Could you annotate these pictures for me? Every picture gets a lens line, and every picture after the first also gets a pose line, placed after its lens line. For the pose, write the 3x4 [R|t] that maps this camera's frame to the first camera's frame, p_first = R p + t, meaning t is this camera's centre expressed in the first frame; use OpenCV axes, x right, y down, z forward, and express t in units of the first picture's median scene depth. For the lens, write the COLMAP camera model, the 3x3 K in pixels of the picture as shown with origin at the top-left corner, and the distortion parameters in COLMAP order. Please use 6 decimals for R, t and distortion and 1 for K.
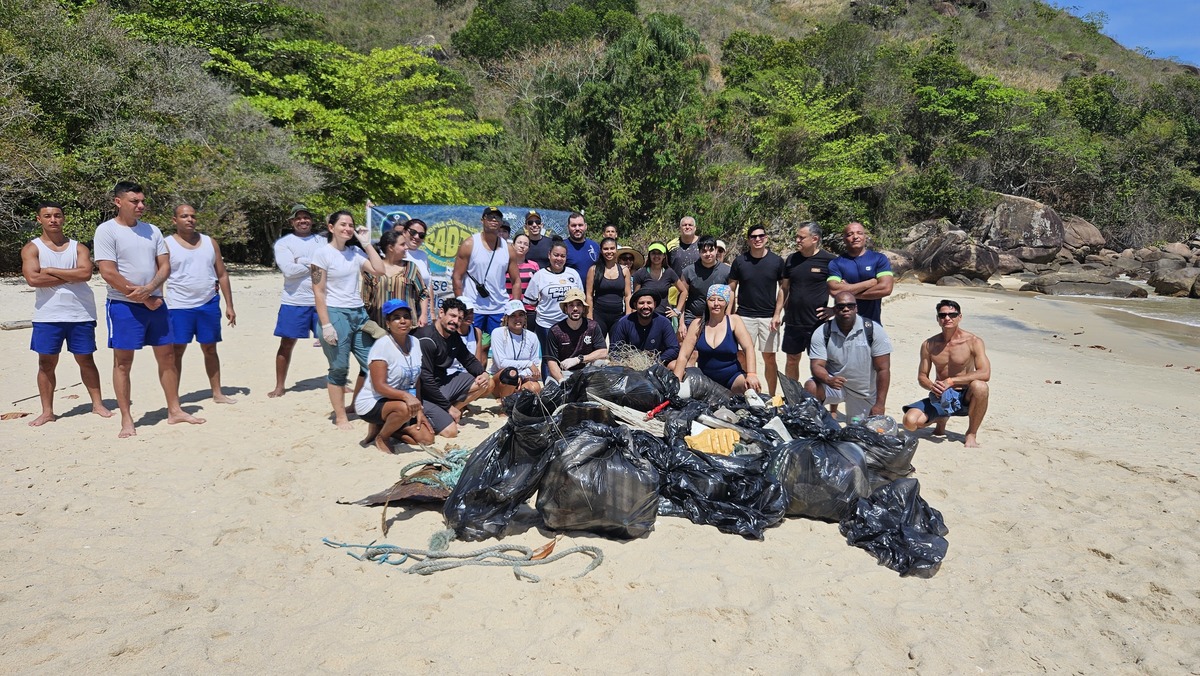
lens RADIAL K [[801.5, 0, 604.0], [0, 801.5, 343.2], [0, 0, 1]] dist [0.063938, -0.044347]
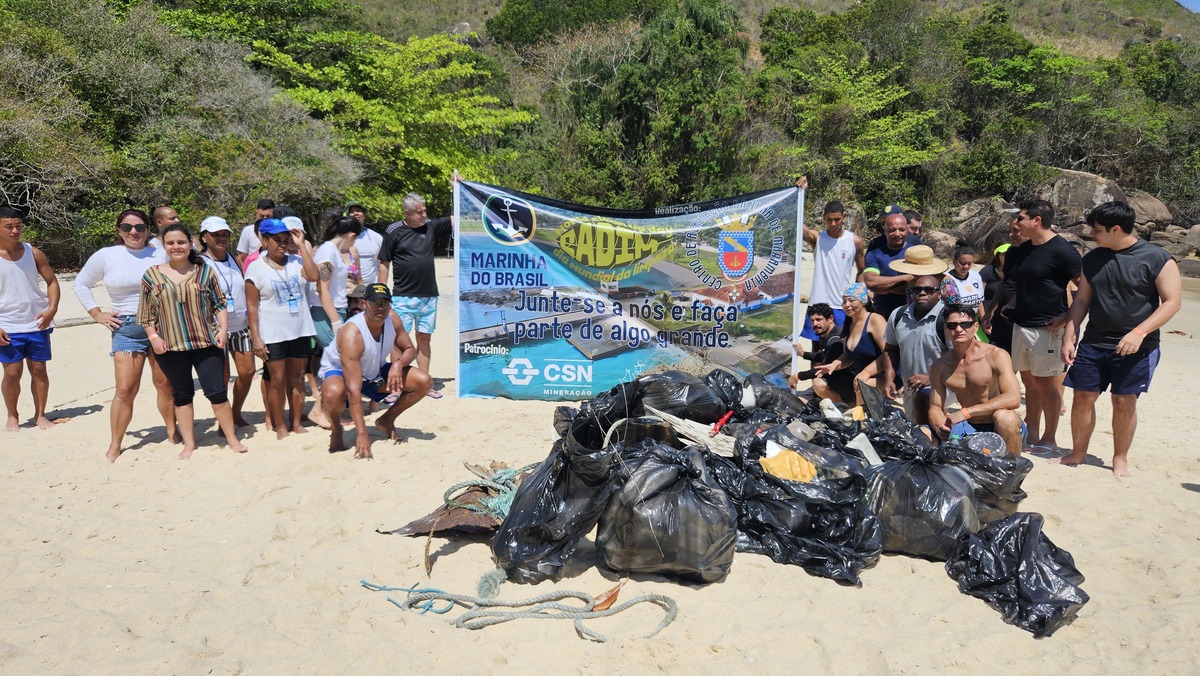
lens RADIAL K [[801.5, 0, 587.3], [0, 801.5, 342.0], [0, 0, 1]] dist [0.063938, -0.044347]
pose [[0.997815, -0.007351, -0.065663, -0.002662], [0.008473, 0.999823, 0.016824, -0.002582], [0.065527, -0.017343, 0.997700, 0.009322]]
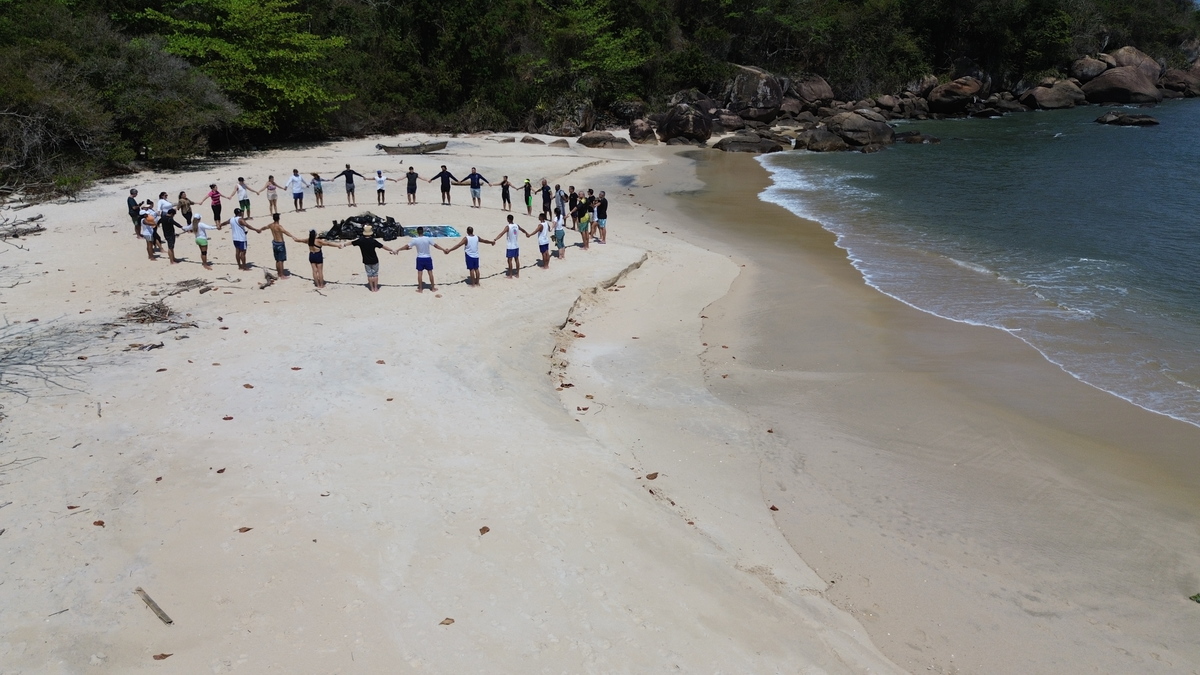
lens RADIAL K [[852.7, 0, 619.1], [0, 852.7, 334.5], [0, 0, 1]] dist [0.051216, -0.036450]
pose [[0.990560, -0.060739, 0.122891, 0.116913], [0.037481, 0.982323, 0.183401, -0.020599], [-0.131858, -0.177064, 0.975327, -0.580582]]
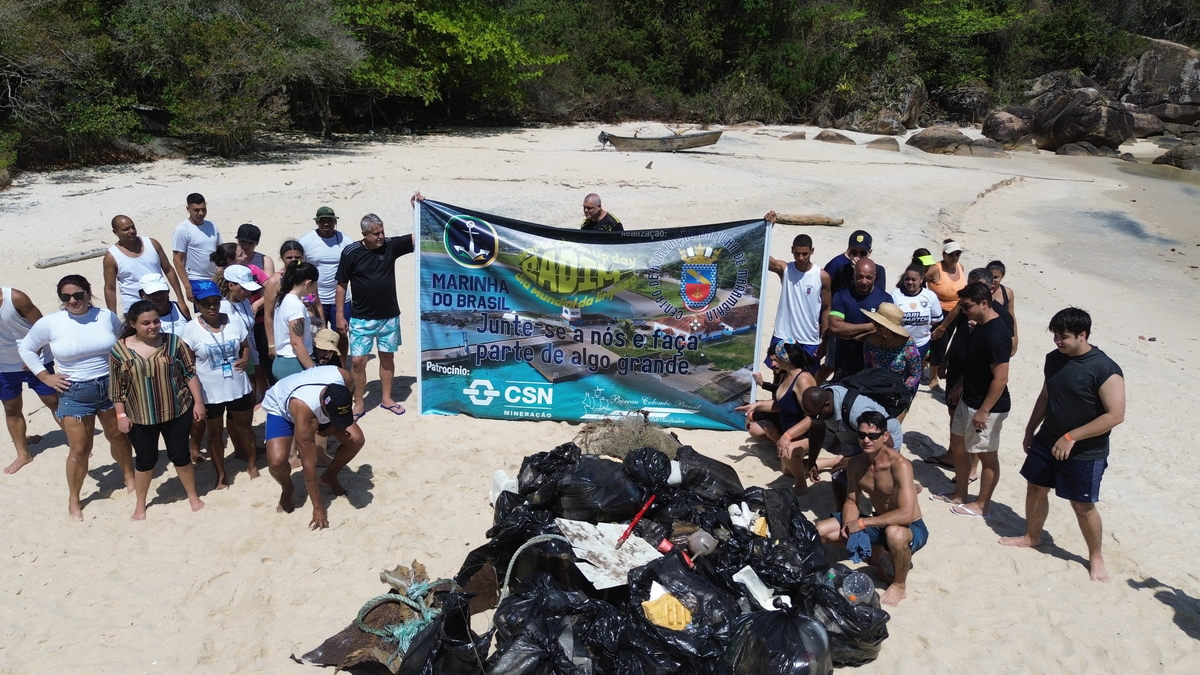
lens RADIAL K [[852.7, 0, 611.9], [0, 852.7, 331.5], [0, 0, 1]] dist [0.051216, -0.036450]
pose [[0.996144, 0.031669, -0.081818, 0.012539], [-0.017243, 0.985061, 0.171341, -0.034500], [0.086022, -0.169269, 0.981809, 0.003733]]
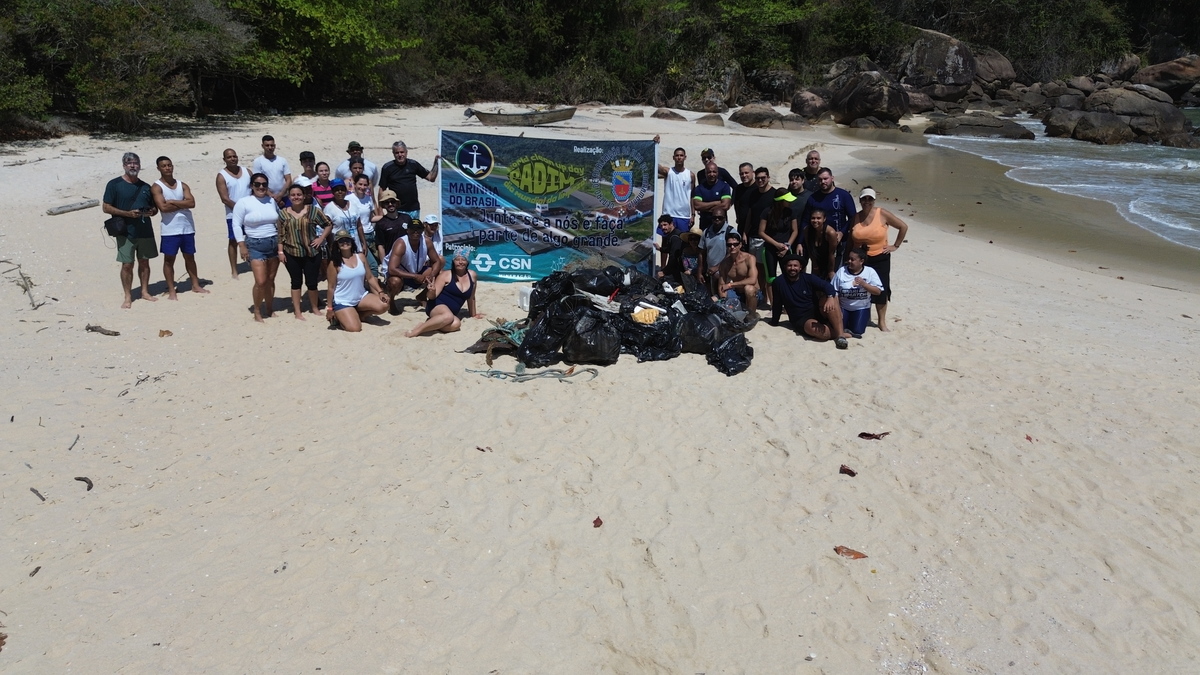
lens RADIAL K [[852.7, 0, 612.6], [0, 852.7, 330.3], [0, 0, 1]] dist [0.051216, -0.036450]
pose [[0.994164, -0.026609, 0.104550, -0.014604], [0.006971, 0.982924, 0.183878, -0.020390], [-0.107658, -0.182076, 0.977373, -0.092707]]
